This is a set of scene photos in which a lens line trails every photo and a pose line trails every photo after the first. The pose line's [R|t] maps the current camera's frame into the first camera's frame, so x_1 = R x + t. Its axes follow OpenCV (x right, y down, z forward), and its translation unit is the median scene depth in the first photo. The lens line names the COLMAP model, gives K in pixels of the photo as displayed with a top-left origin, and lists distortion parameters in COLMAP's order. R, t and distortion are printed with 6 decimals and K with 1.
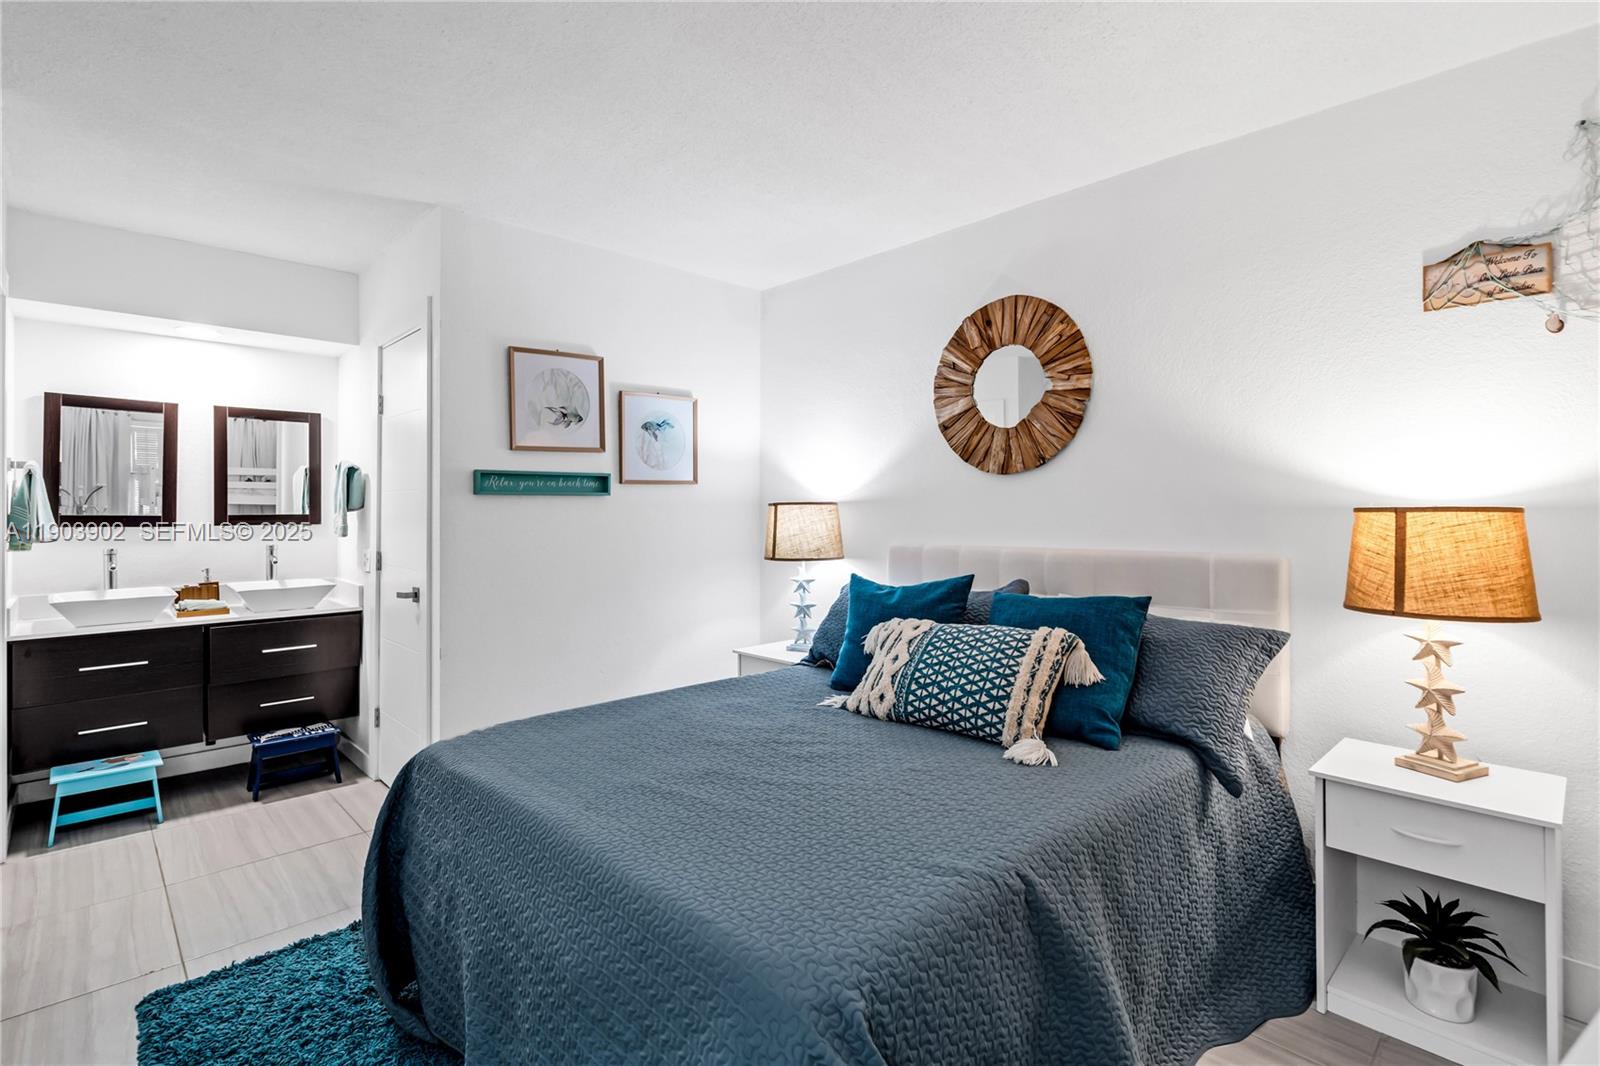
lens RADIAL K [[749.4, 0, 803.3], [0, 749.4, 509.2], [0, 0, 1]] dist [0.002984, 0.000108]
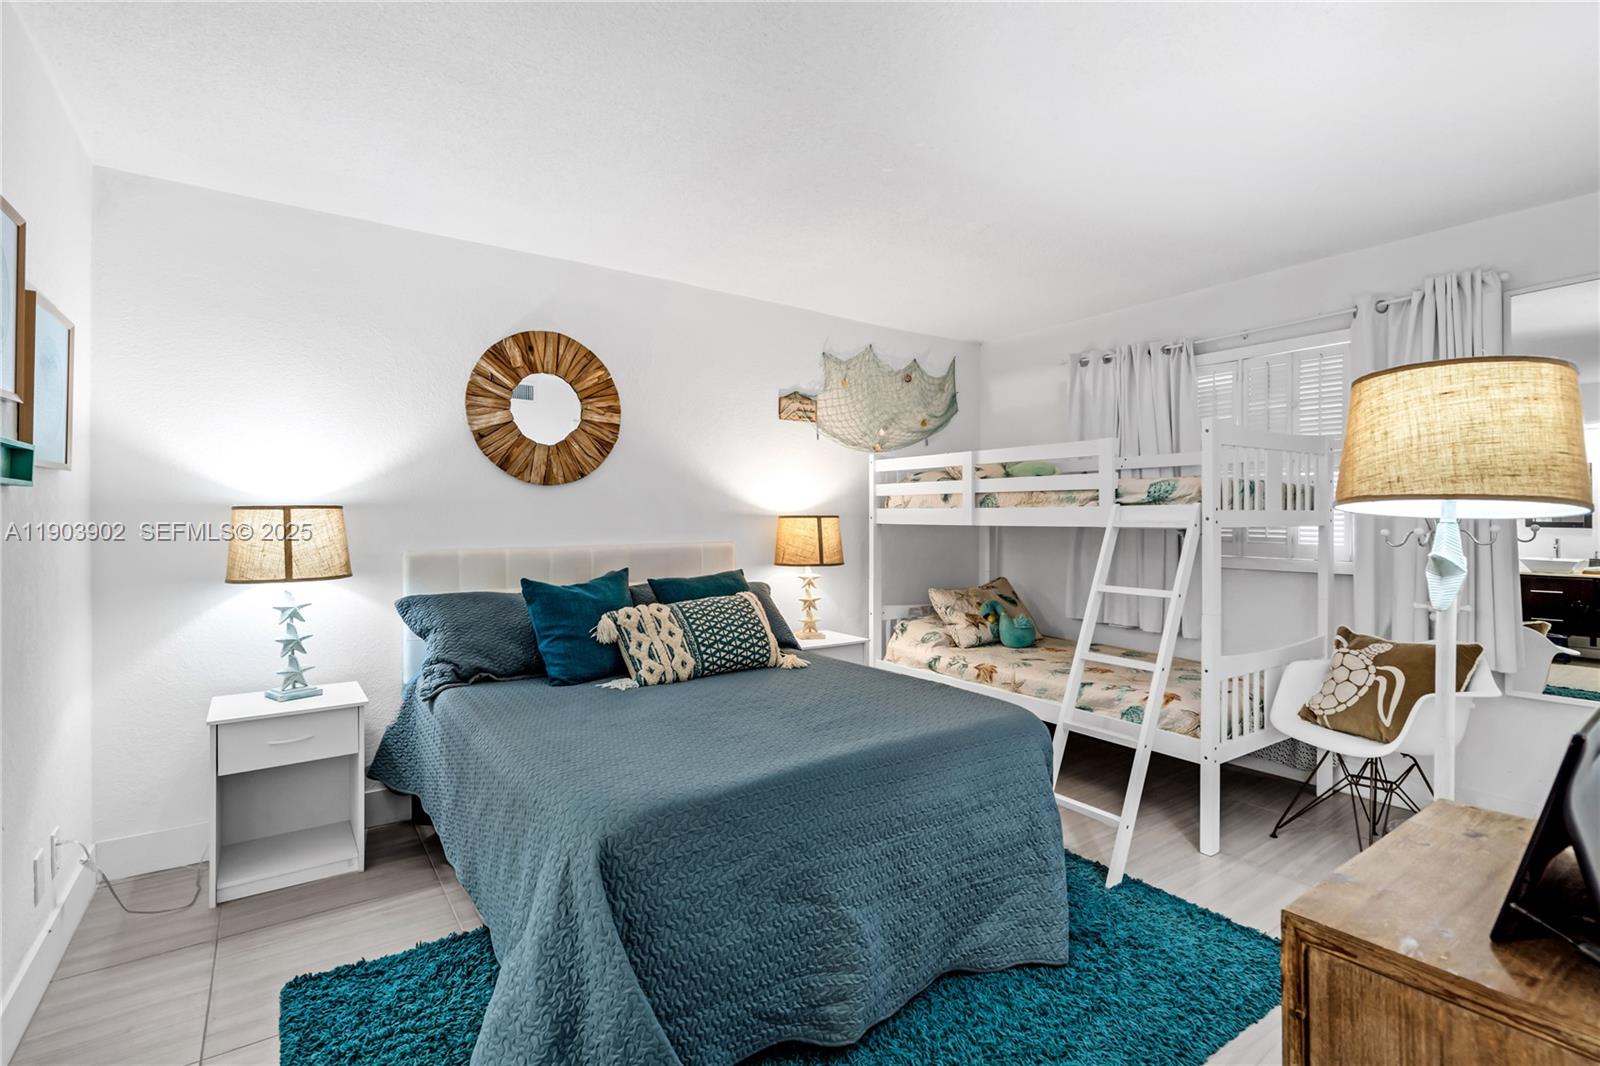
lens RADIAL K [[749.4, 0, 800.4], [0, 749.4, 533.0], [0, 0, 1]] dist [0.002984, 0.000108]
pose [[0.152005, -0.029267, 0.987946, -0.849187], [-0.009790, 0.999468, 0.031115, -0.012690], [-0.988331, -0.014402, 0.151638, 0.453191]]
